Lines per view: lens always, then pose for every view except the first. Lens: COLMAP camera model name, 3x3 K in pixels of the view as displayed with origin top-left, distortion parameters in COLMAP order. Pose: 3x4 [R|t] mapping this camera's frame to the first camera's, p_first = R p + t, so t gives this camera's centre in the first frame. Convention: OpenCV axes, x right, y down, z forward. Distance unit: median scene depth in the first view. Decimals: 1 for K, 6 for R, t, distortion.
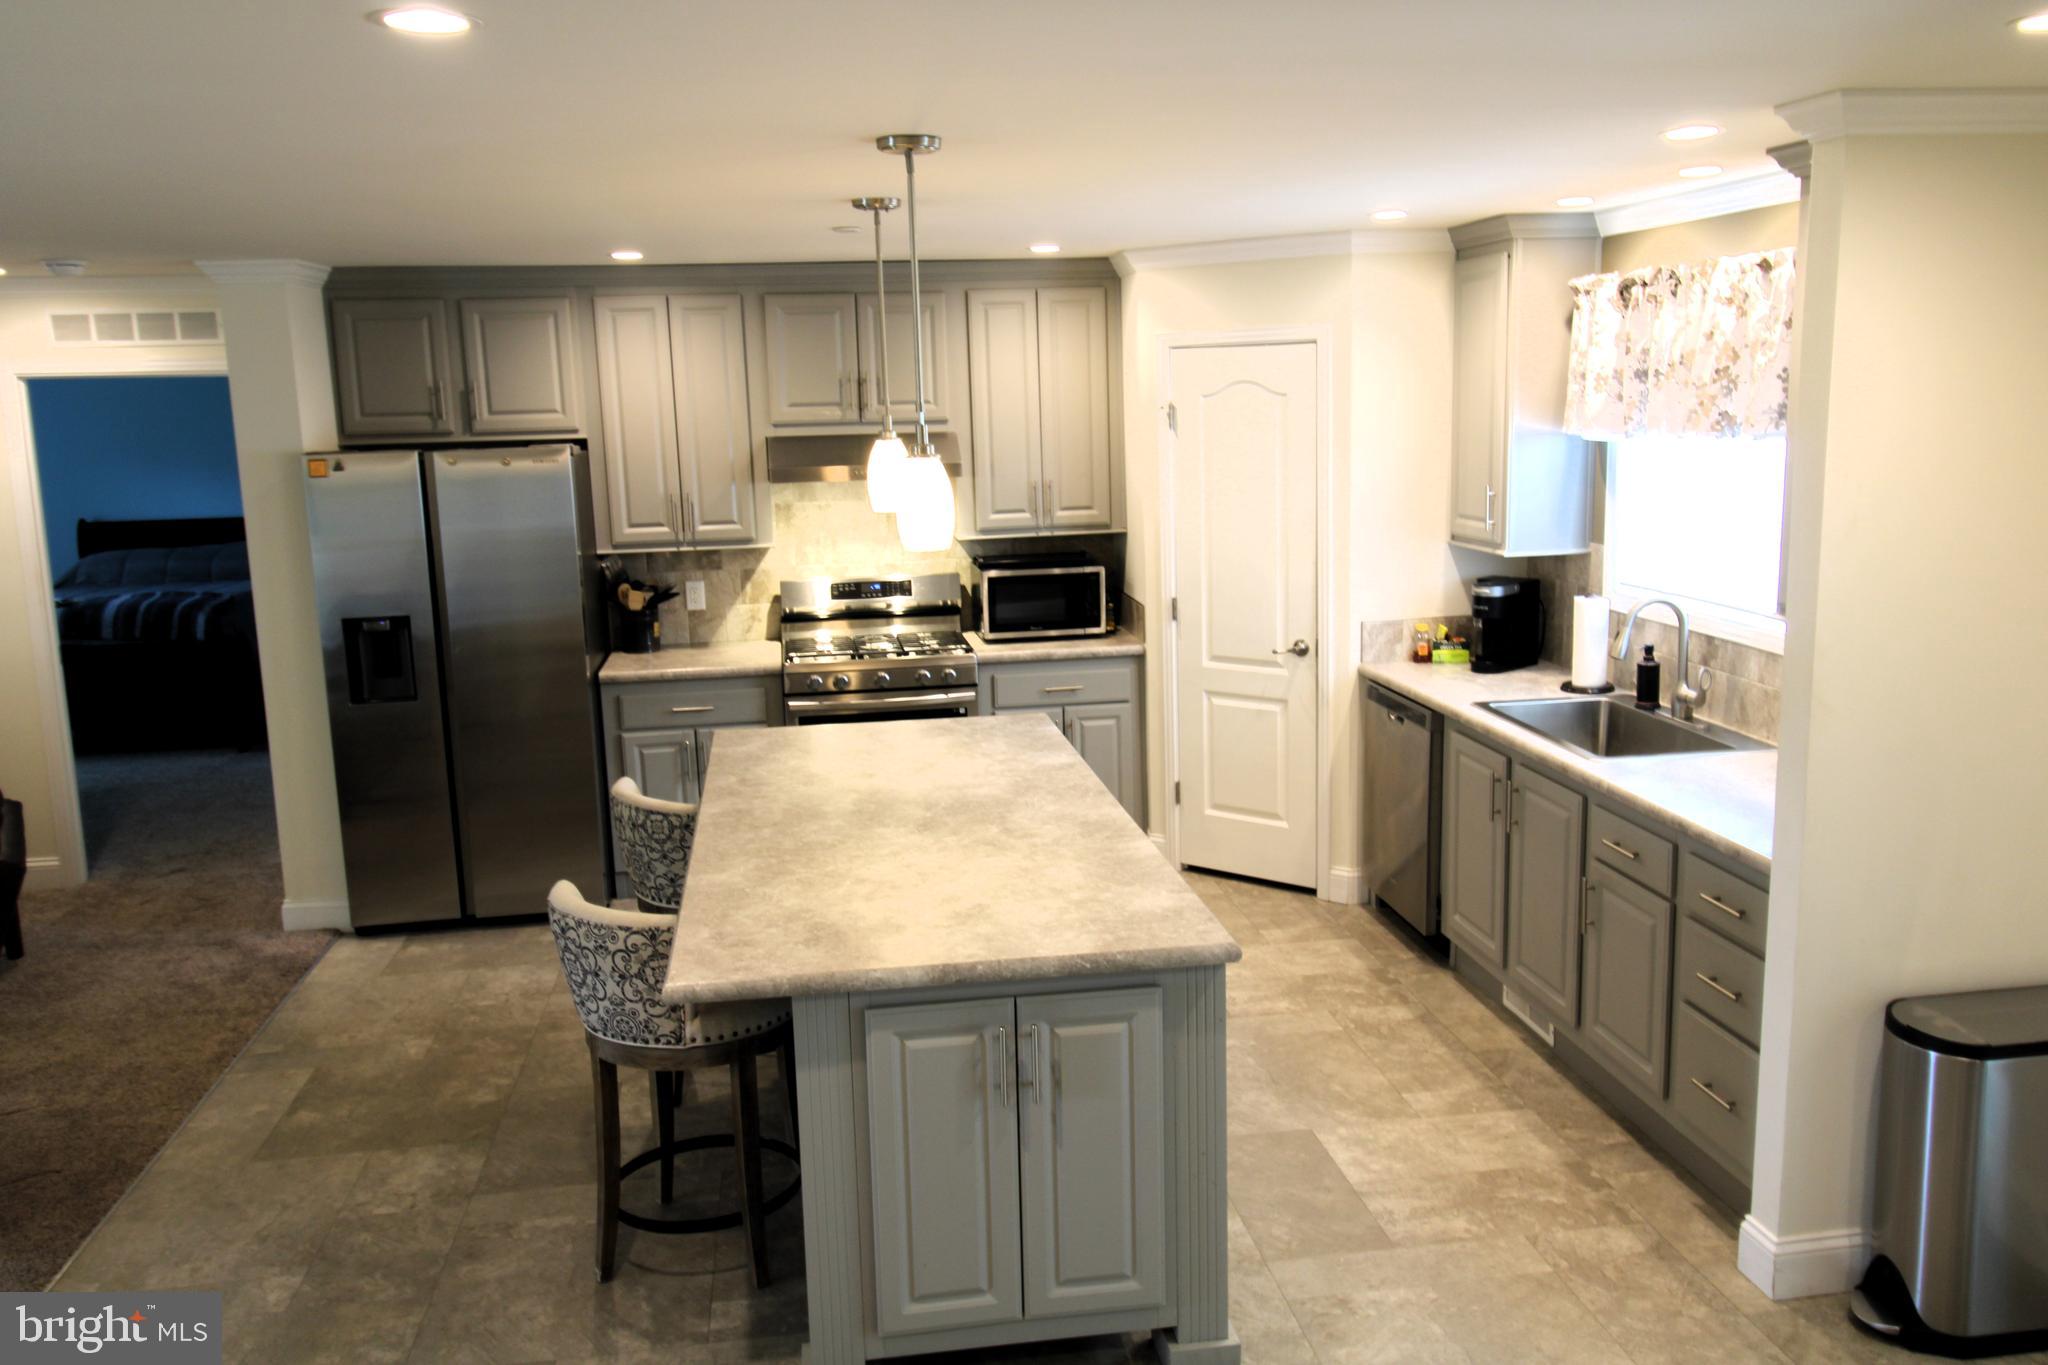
lens RADIAL K [[1641.8, 0, 1020.4], [0, 1641.8, 666.5], [0, 0, 1]] dist [0.040262, -0.005675]
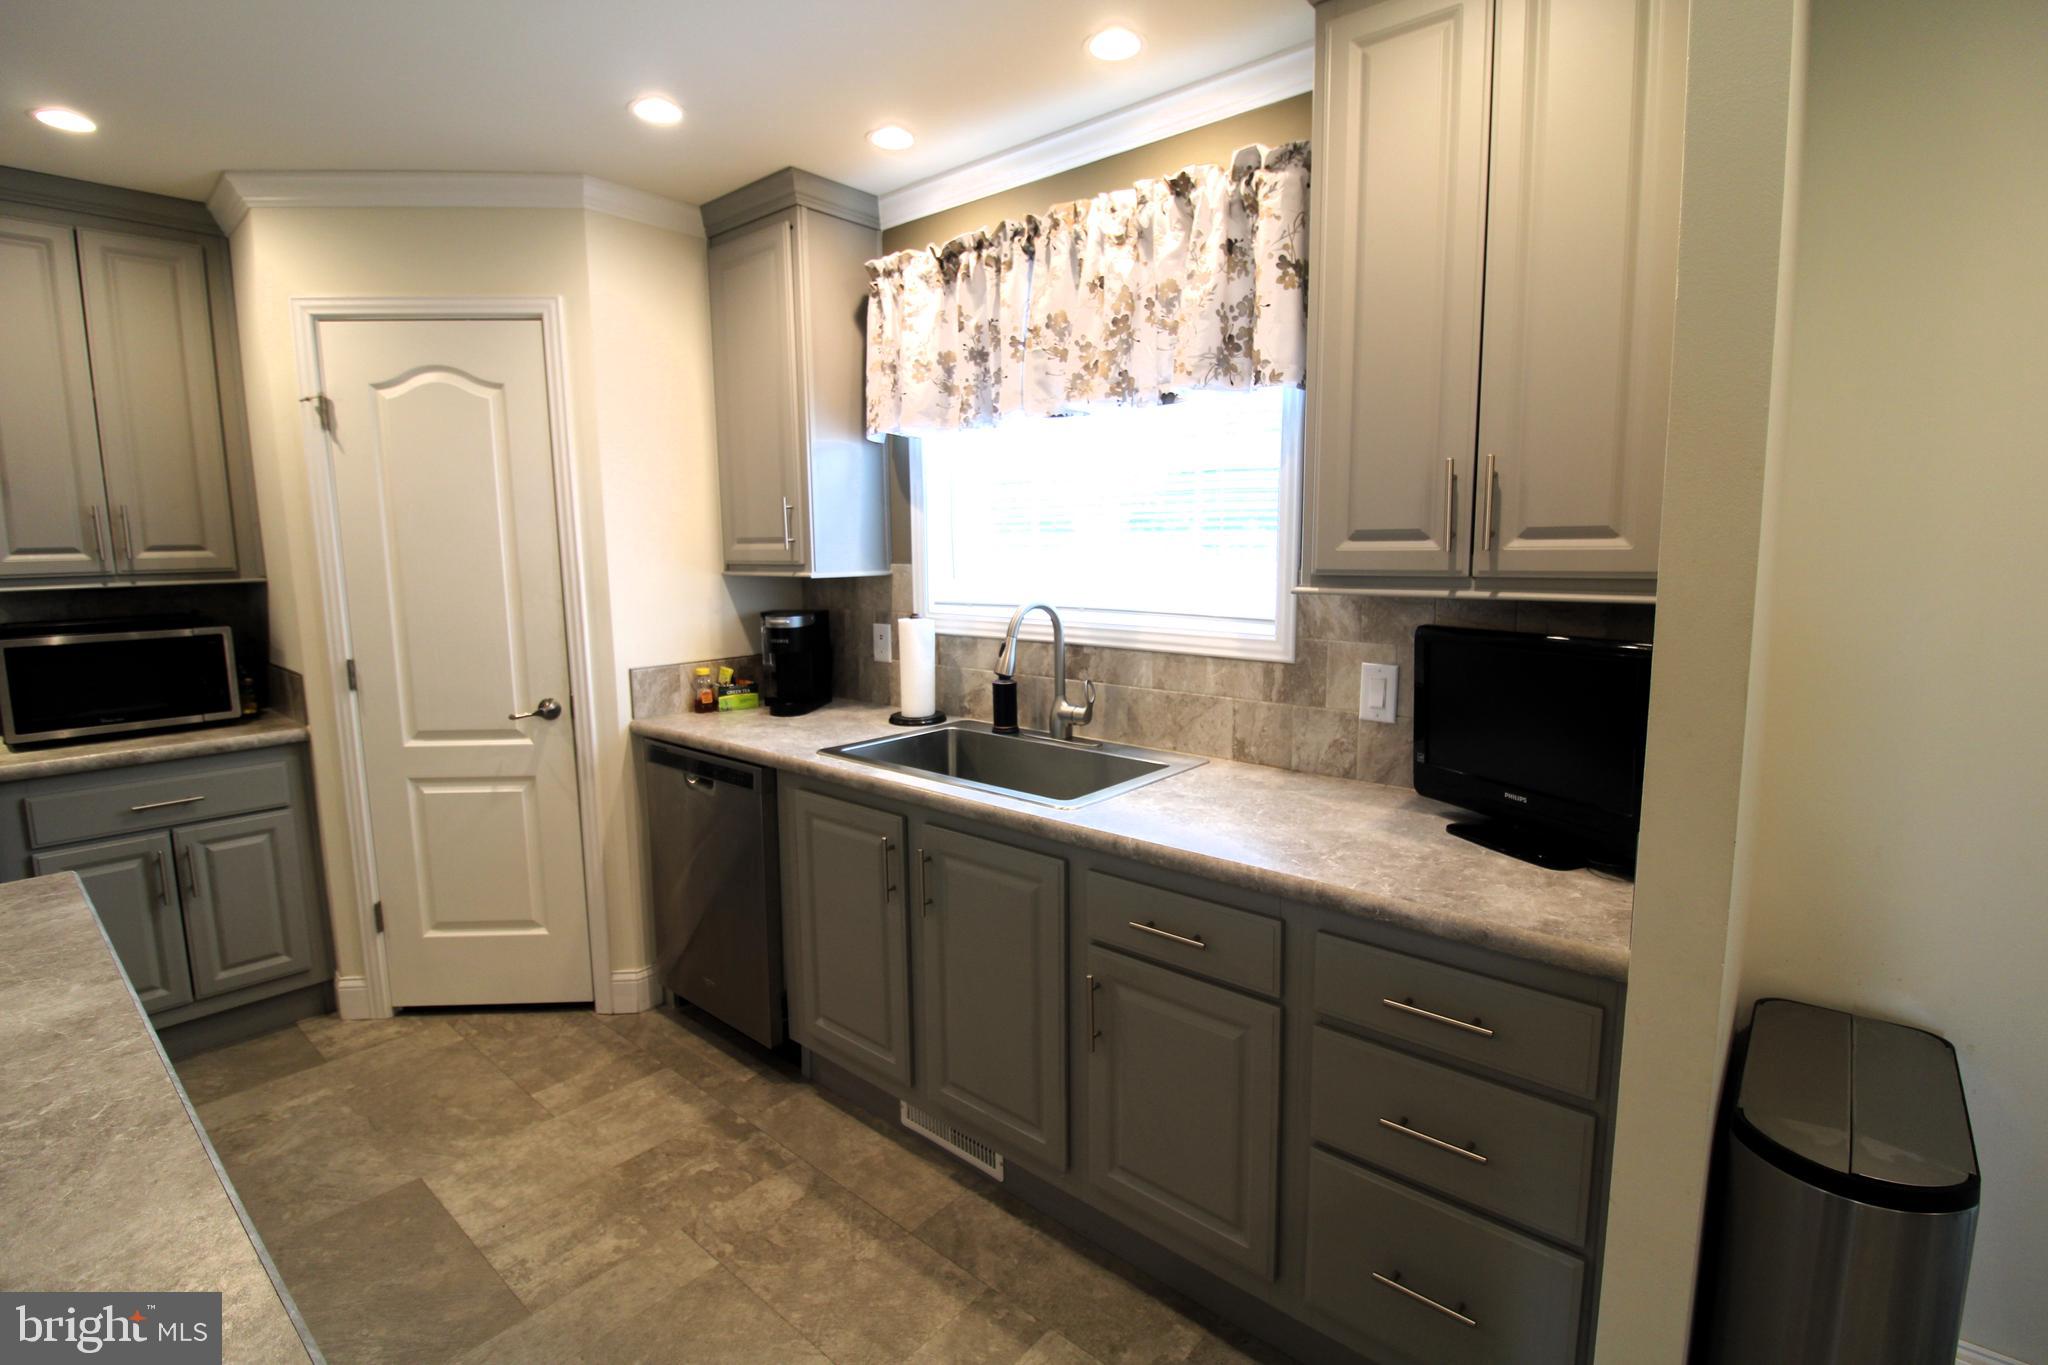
lens RADIAL K [[942.4, 0, 1040.4], [0, 942.4, 664.2], [0, 0, 1]] dist [-0.002542, -0.012334]
pose [[0.744726, -0.063874, 0.664307, 0.051168], [0.101986, 0.994610, -0.018699, -0.000127], [-0.659532, 0.081675, 0.747226, 0.552319]]
